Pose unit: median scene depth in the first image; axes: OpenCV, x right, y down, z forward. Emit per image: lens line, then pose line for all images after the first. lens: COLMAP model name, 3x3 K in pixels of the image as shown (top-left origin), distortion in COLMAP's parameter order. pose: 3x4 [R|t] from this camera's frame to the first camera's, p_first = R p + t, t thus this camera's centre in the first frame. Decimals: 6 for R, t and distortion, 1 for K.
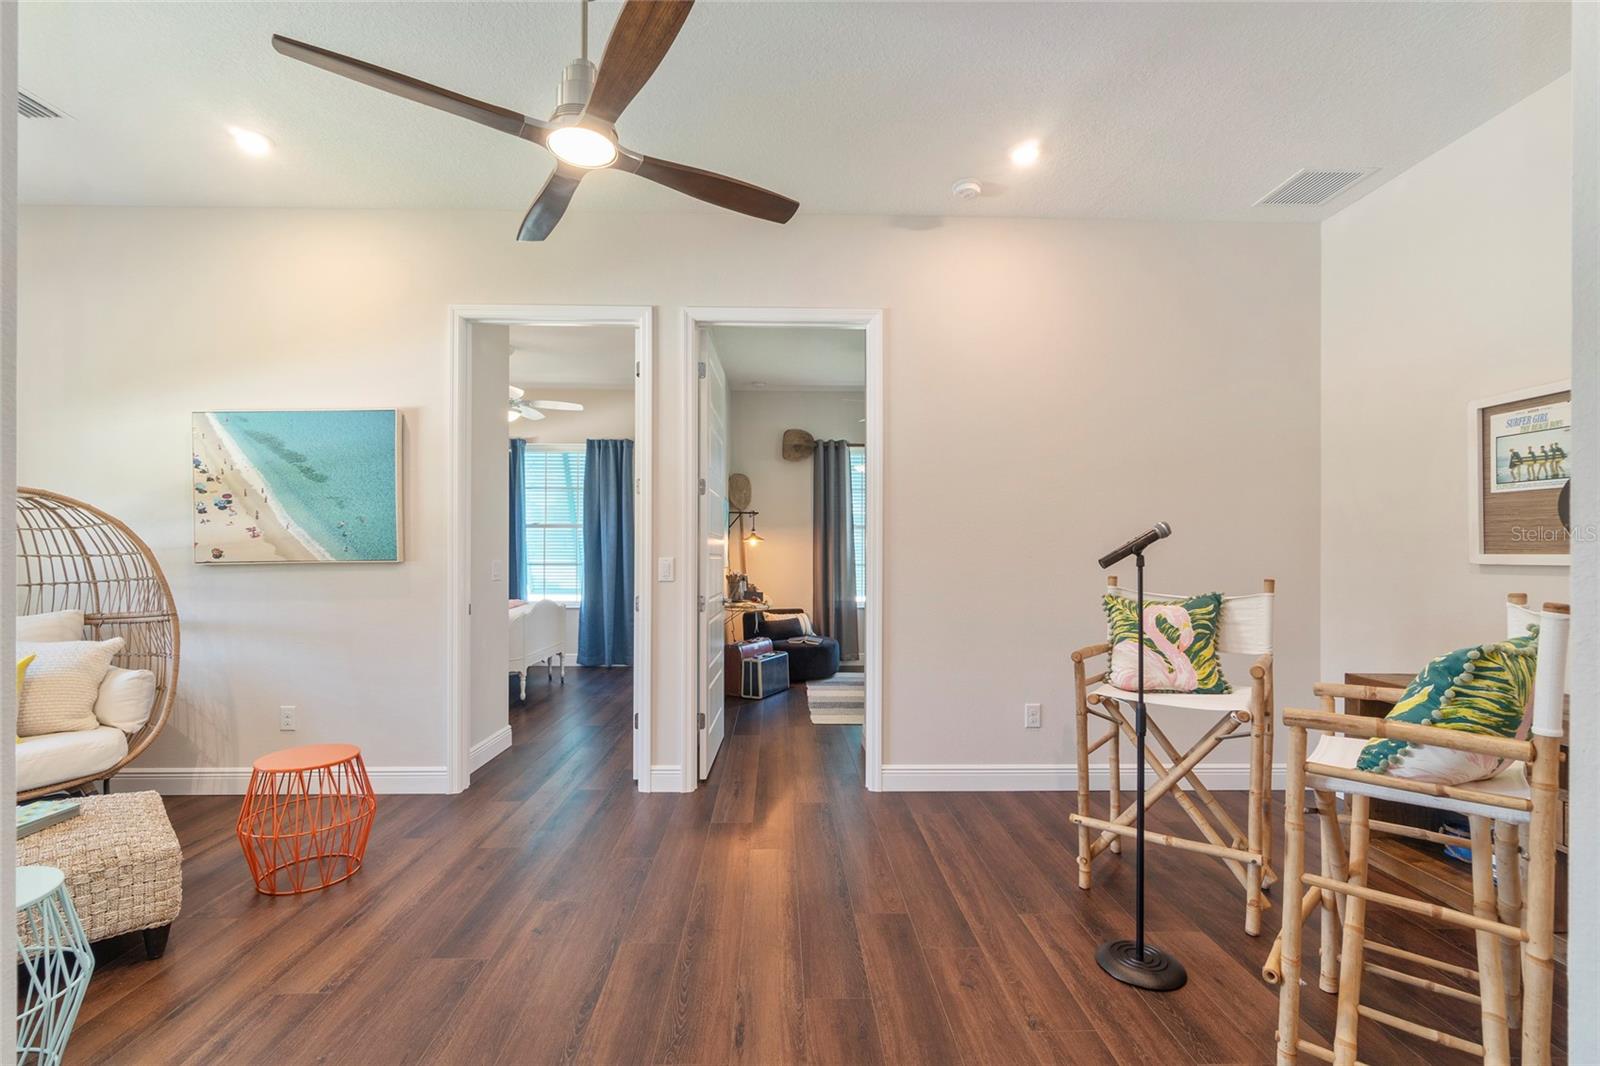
lens RADIAL K [[694.1, 0, 797.1], [0, 694.1, 536.5], [0, 0, 1]] dist [-0.000375, 0.000254]
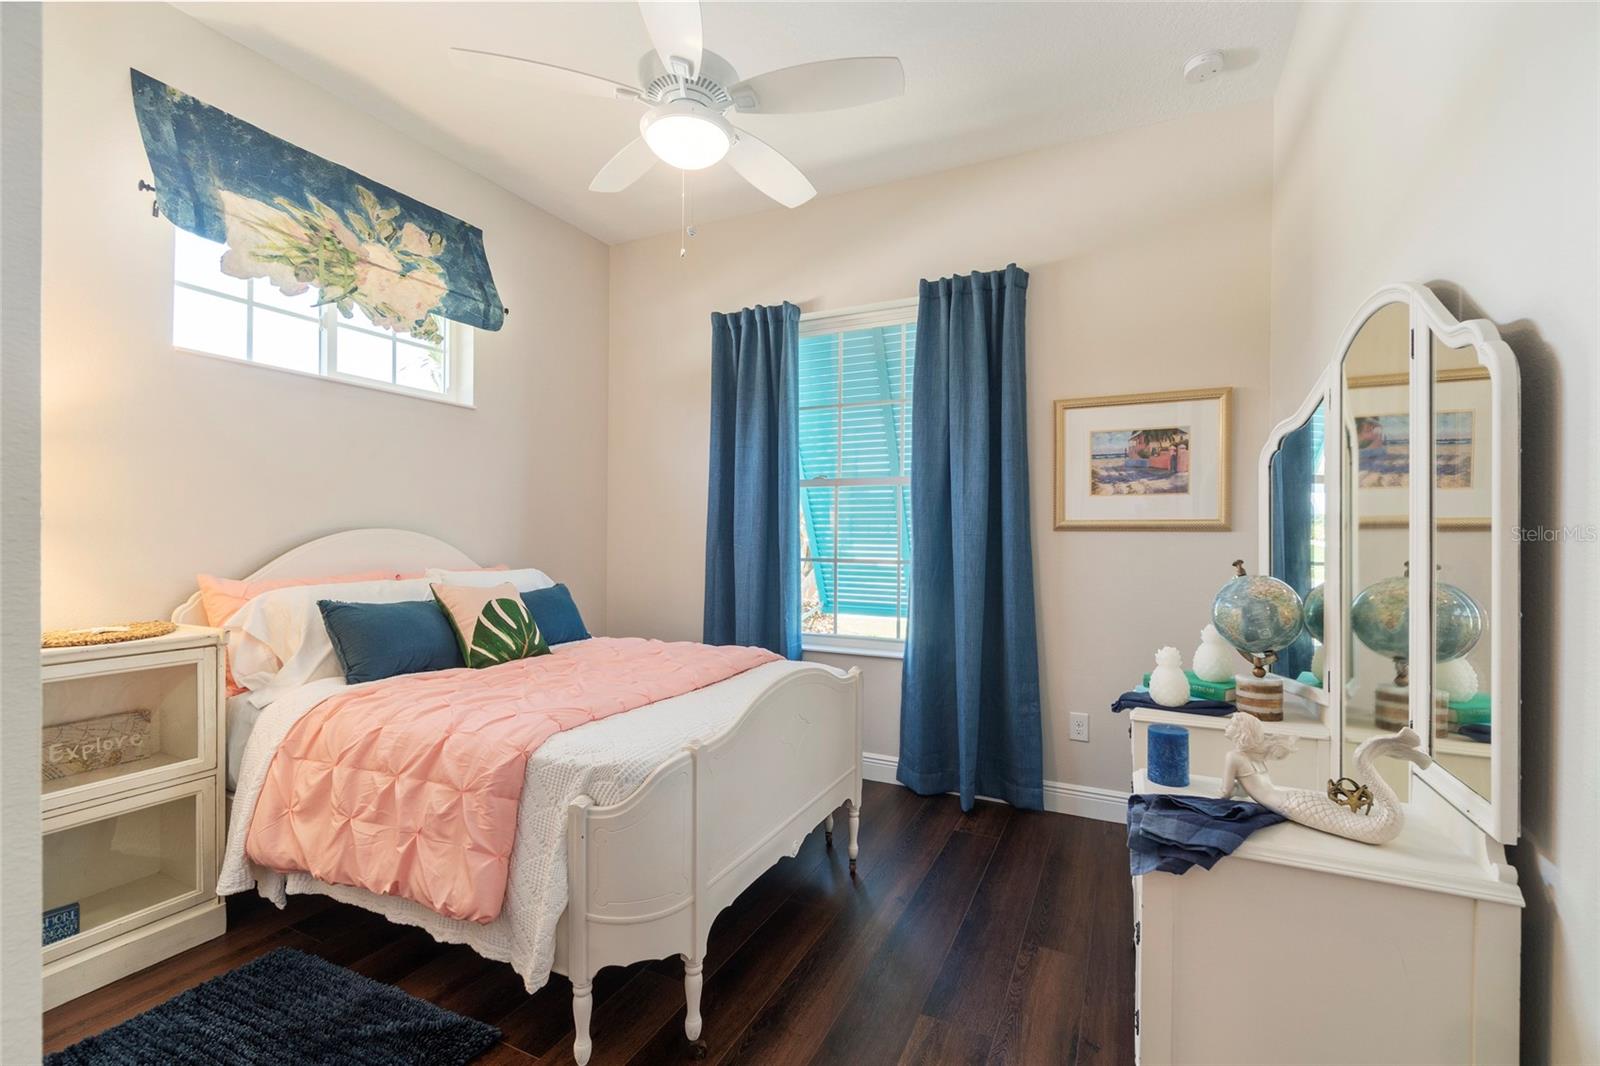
lens RADIAL K [[694.1, 0, 797.1], [0, 694.1, 536.5], [0, 0, 1]] dist [-0.000375, 0.000254]
pose [[0.885119, 0.011245, -0.465228, -0.163590], [-0.002091, 0.999794, 0.020187, 0.012449], [0.465359, -0.016895, 0.884961, 0.564836]]
